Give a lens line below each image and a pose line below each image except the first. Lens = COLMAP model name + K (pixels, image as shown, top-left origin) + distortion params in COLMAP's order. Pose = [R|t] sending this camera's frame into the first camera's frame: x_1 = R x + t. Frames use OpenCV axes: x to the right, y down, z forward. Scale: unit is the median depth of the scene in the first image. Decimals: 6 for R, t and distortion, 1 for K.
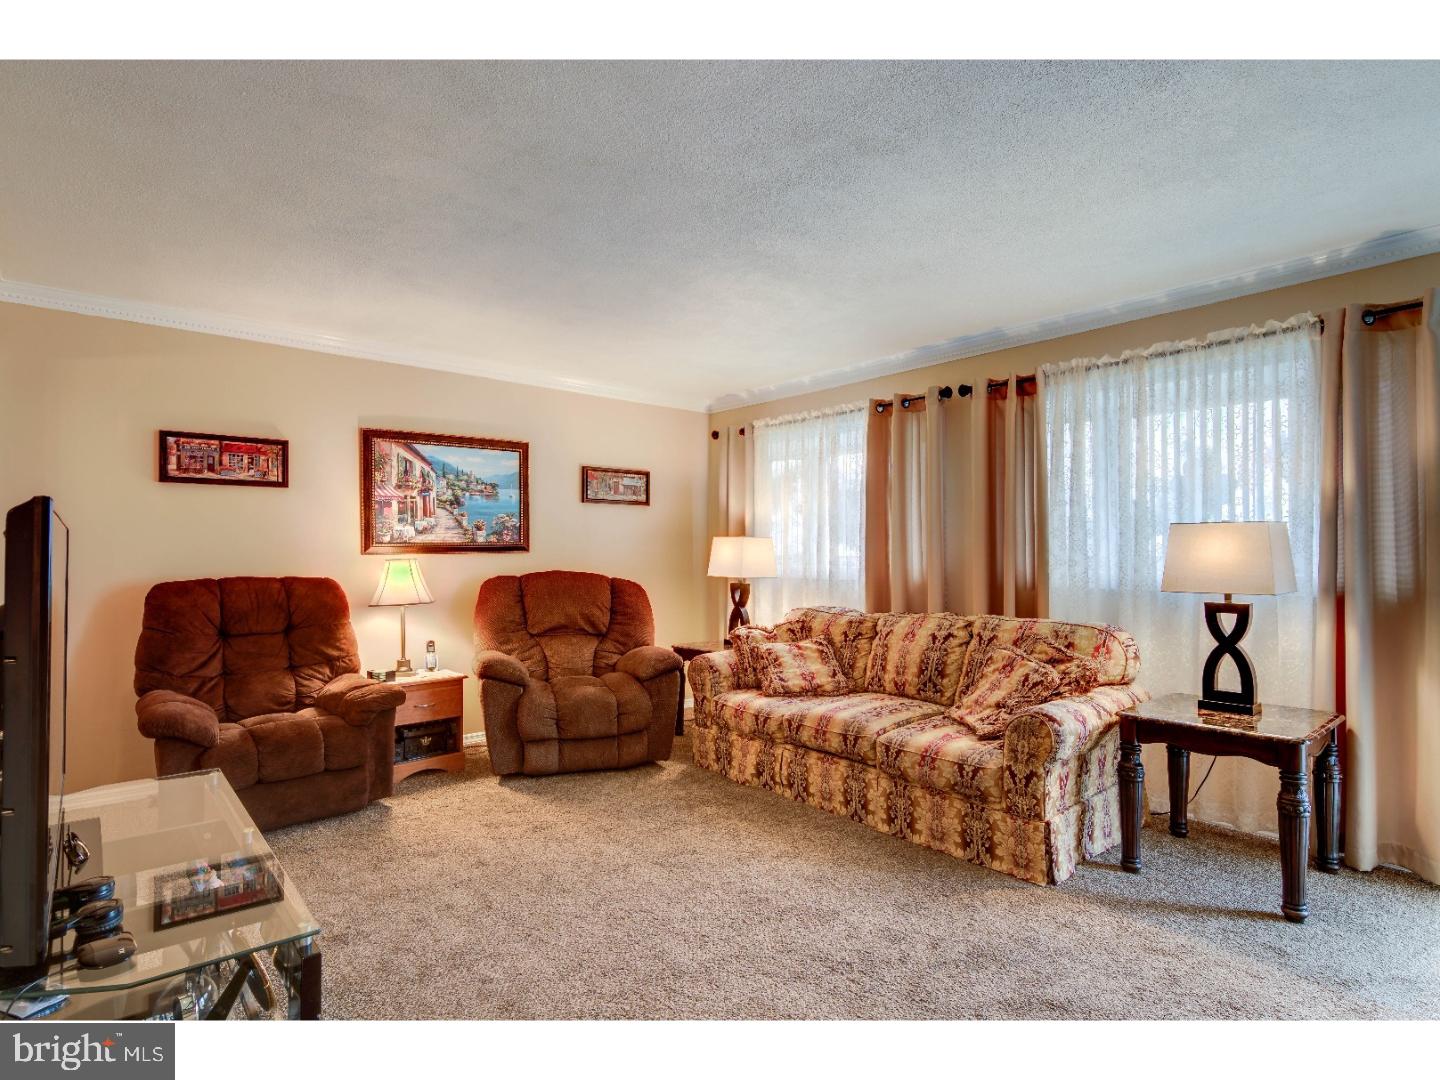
lens RADIAL K [[745.8, 0, 719.9], [0, 745.8, 546.3], [0, 0, 1]] dist [0.015726, -0.012308]
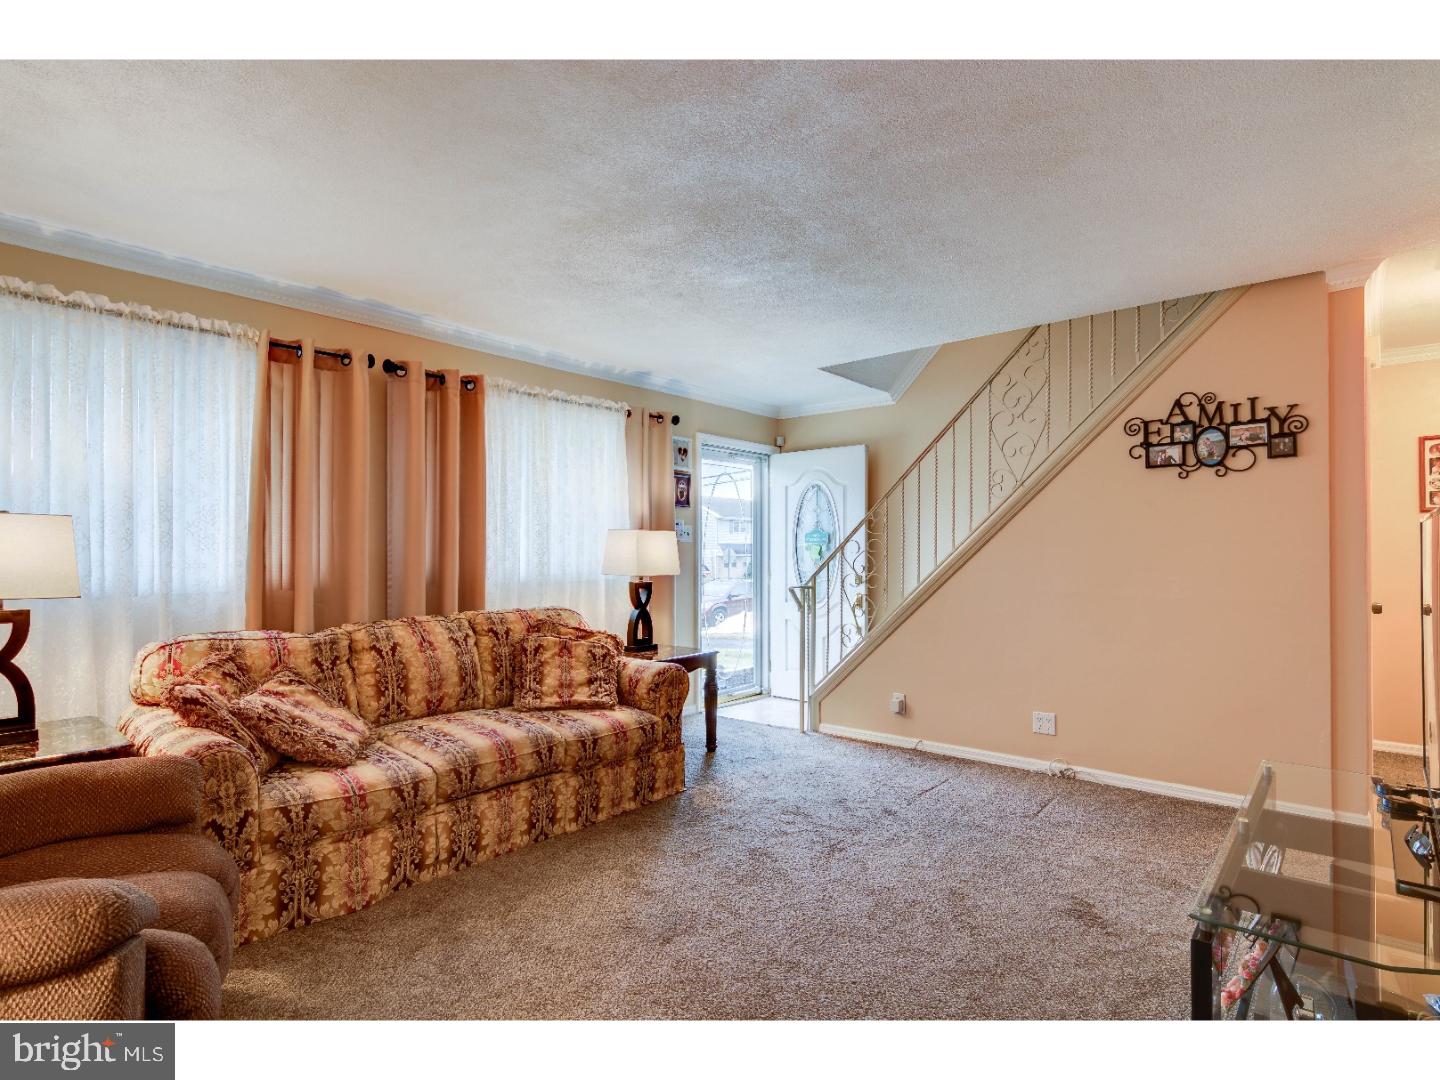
lens RADIAL K [[745.8, 0, 719.9], [0, 745.8, 546.3], [0, 0, 1]] dist [0.015726, -0.012308]
pose [[-0.156162, 0.008660, 0.987693, -0.693968], [-0.009189, 0.999906, -0.010220, 0.012365], [-0.987689, -0.010671, -0.156068, 0.848408]]
